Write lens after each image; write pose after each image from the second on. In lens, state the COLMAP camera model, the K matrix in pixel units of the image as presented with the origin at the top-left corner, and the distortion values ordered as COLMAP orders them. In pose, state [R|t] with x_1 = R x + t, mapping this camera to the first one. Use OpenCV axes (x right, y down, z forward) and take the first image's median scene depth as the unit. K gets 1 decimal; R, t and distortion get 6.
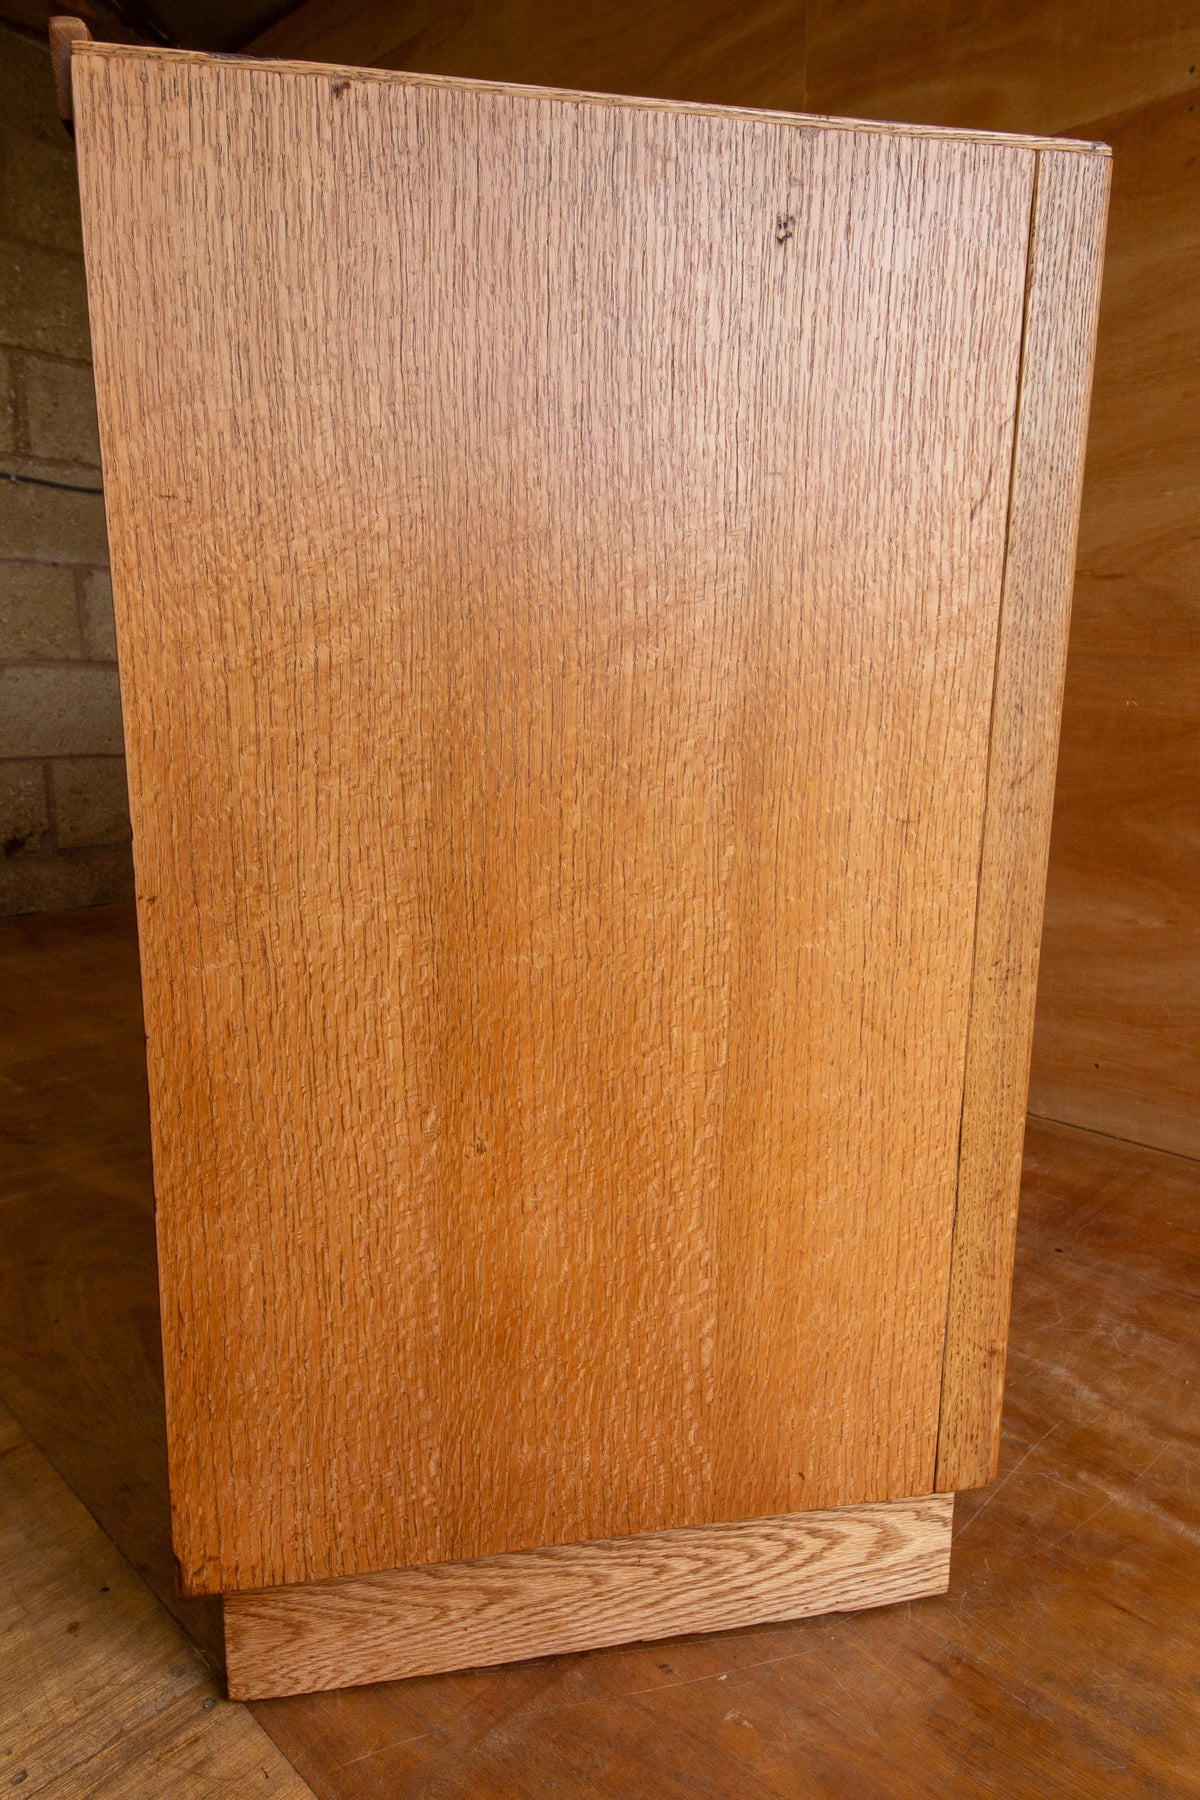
lens RADIAL K [[1135.1, 0, 583.2], [0, 1135.1, 897.0], [0, 0, 1]] dist [0.046495, -0.031232]
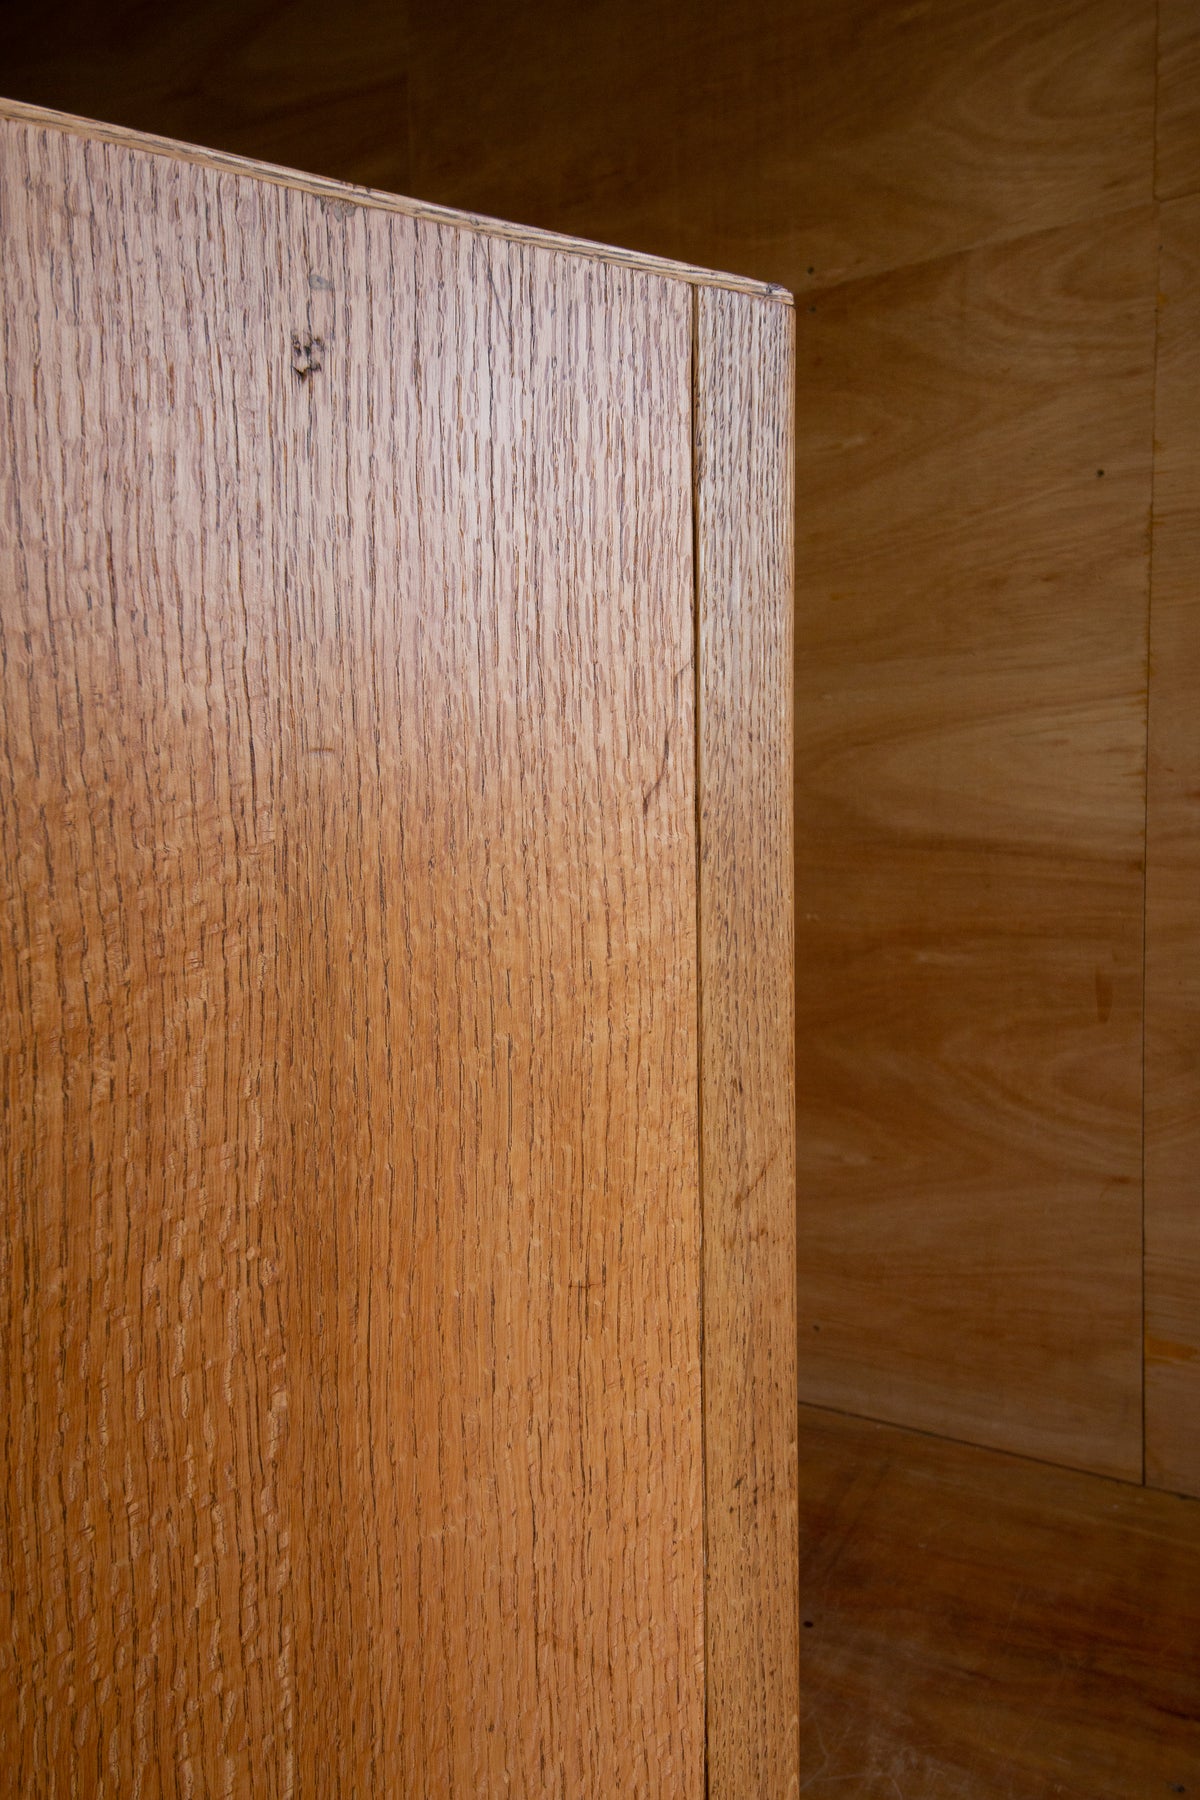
lens RADIAL K [[1267.2, 0, 586.1], [0, 1267.2, 919.1], [0, 0, 1]] dist [0.065738, -0.033959]
pose [[0.960691, -0.034460, 0.275472, 0.115836], [0.073171, 0.988611, -0.131511, -0.190532], [-0.267803, 0.146498, 0.952271, 0.360946]]
